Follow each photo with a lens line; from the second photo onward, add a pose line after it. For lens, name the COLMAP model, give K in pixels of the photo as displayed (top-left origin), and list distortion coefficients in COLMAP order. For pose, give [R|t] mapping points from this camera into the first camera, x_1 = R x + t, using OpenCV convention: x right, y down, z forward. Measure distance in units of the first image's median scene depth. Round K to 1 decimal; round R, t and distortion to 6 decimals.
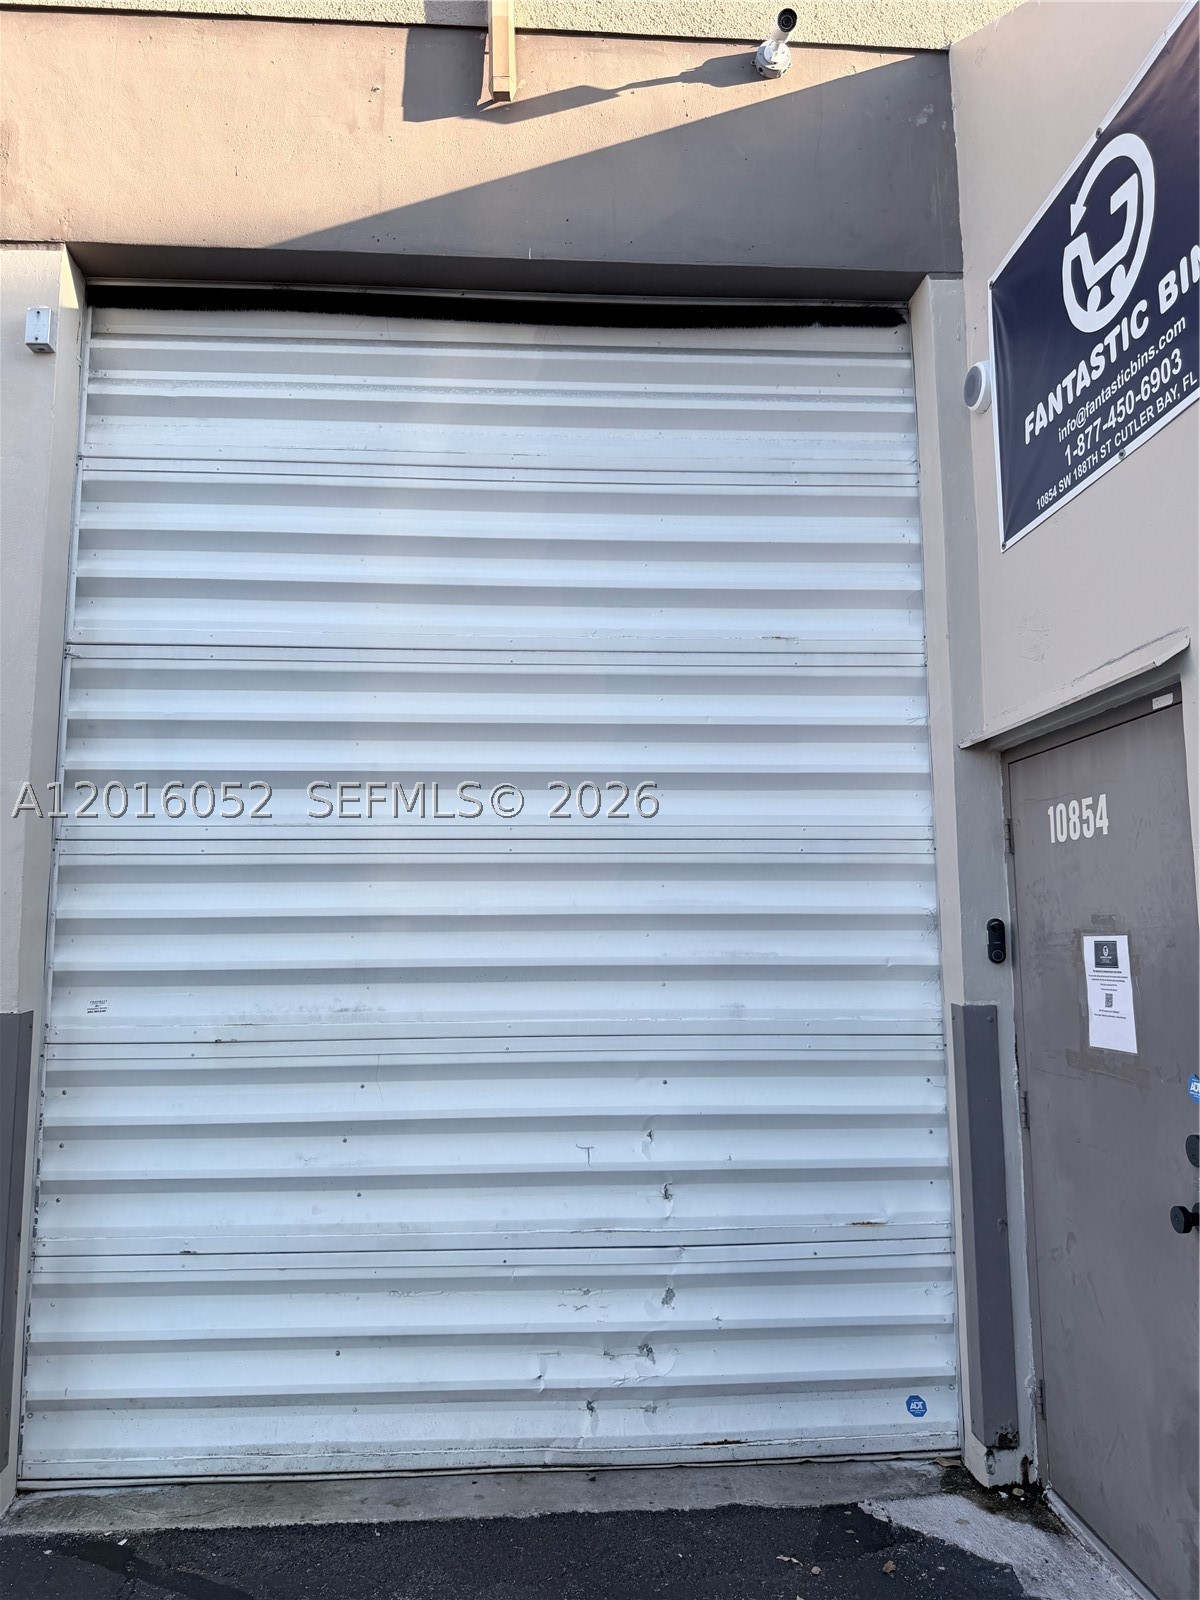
lens RADIAL K [[1137.4, 0, 597.9], [0, 1137.4, 794.7], [0, 0, 1]] dist [-0.000263, -0.002309]
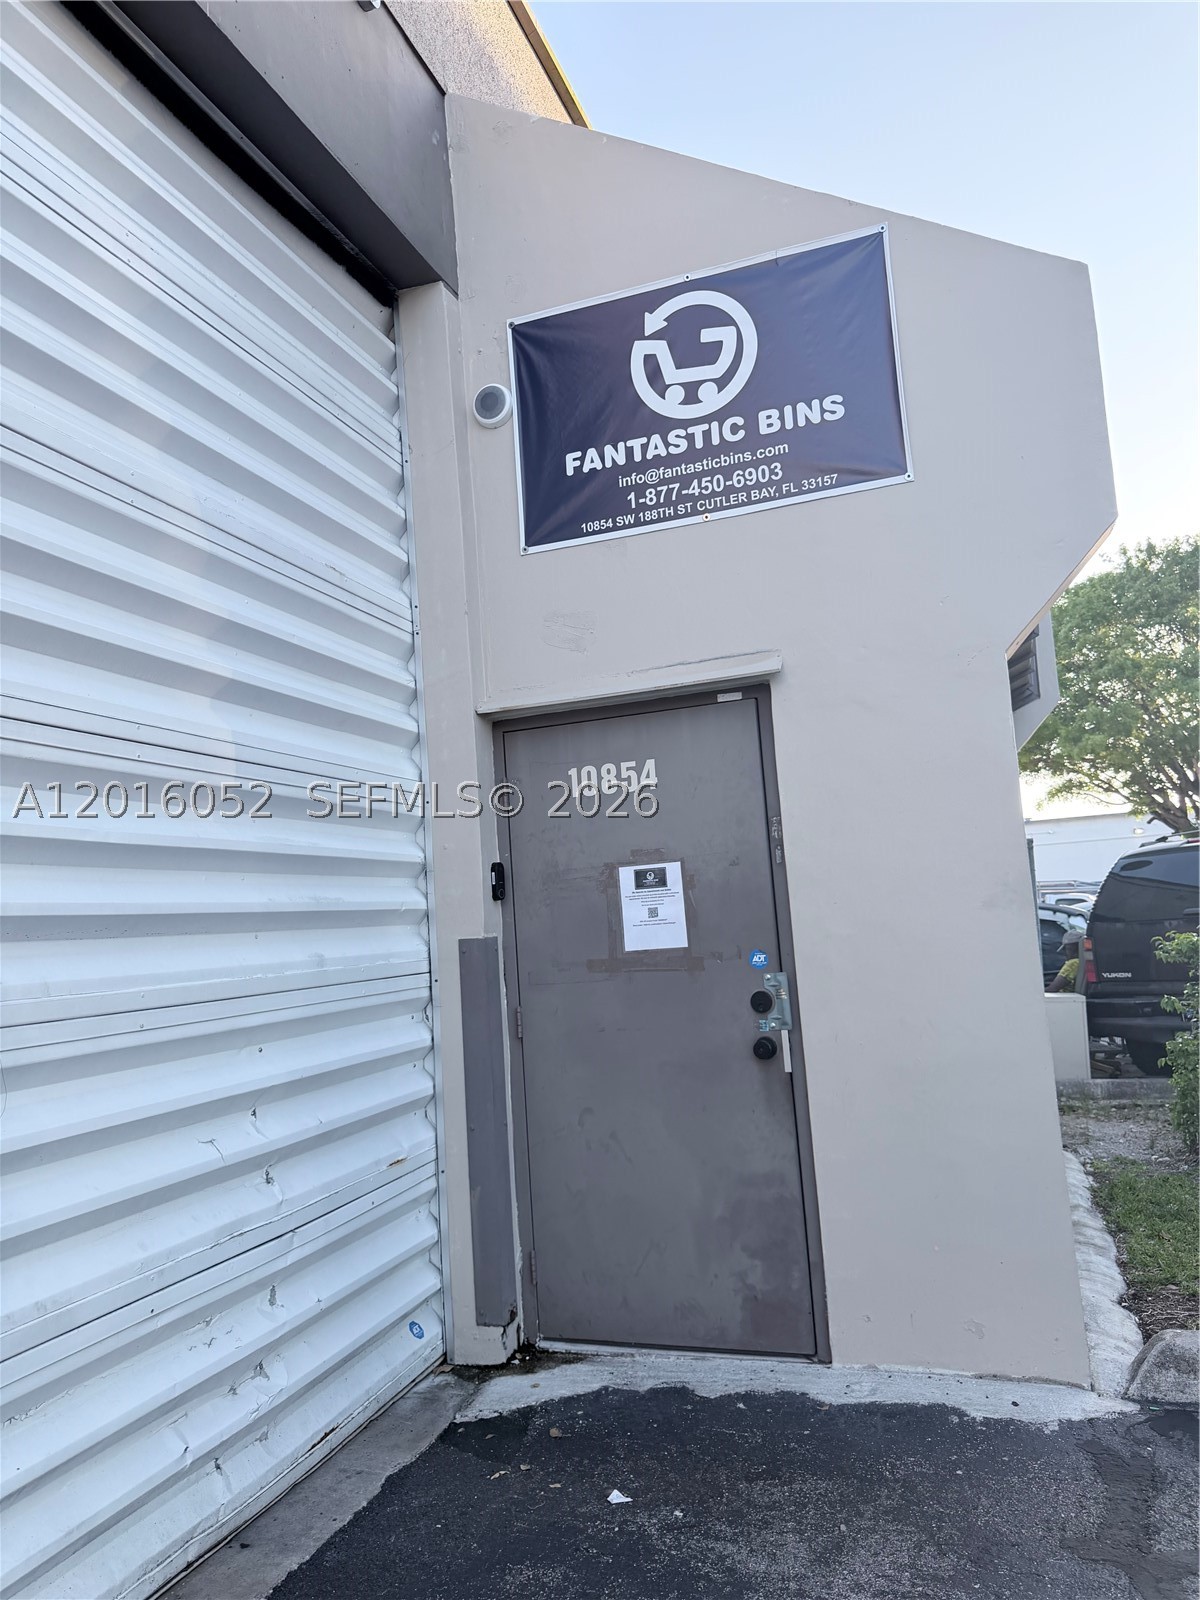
lens RADIAL K [[1129.6, 0, 596.0], [0, 1129.6, 811.0], [0, 0, 1]] dist [0.049935, -0.033435]
pose [[0.404122, 0.072095, 0.911859, -0.749944], [-0.048248, 0.997181, -0.057458, 0.130517], [-0.913432, -0.020776, 0.406462, 0.498938]]
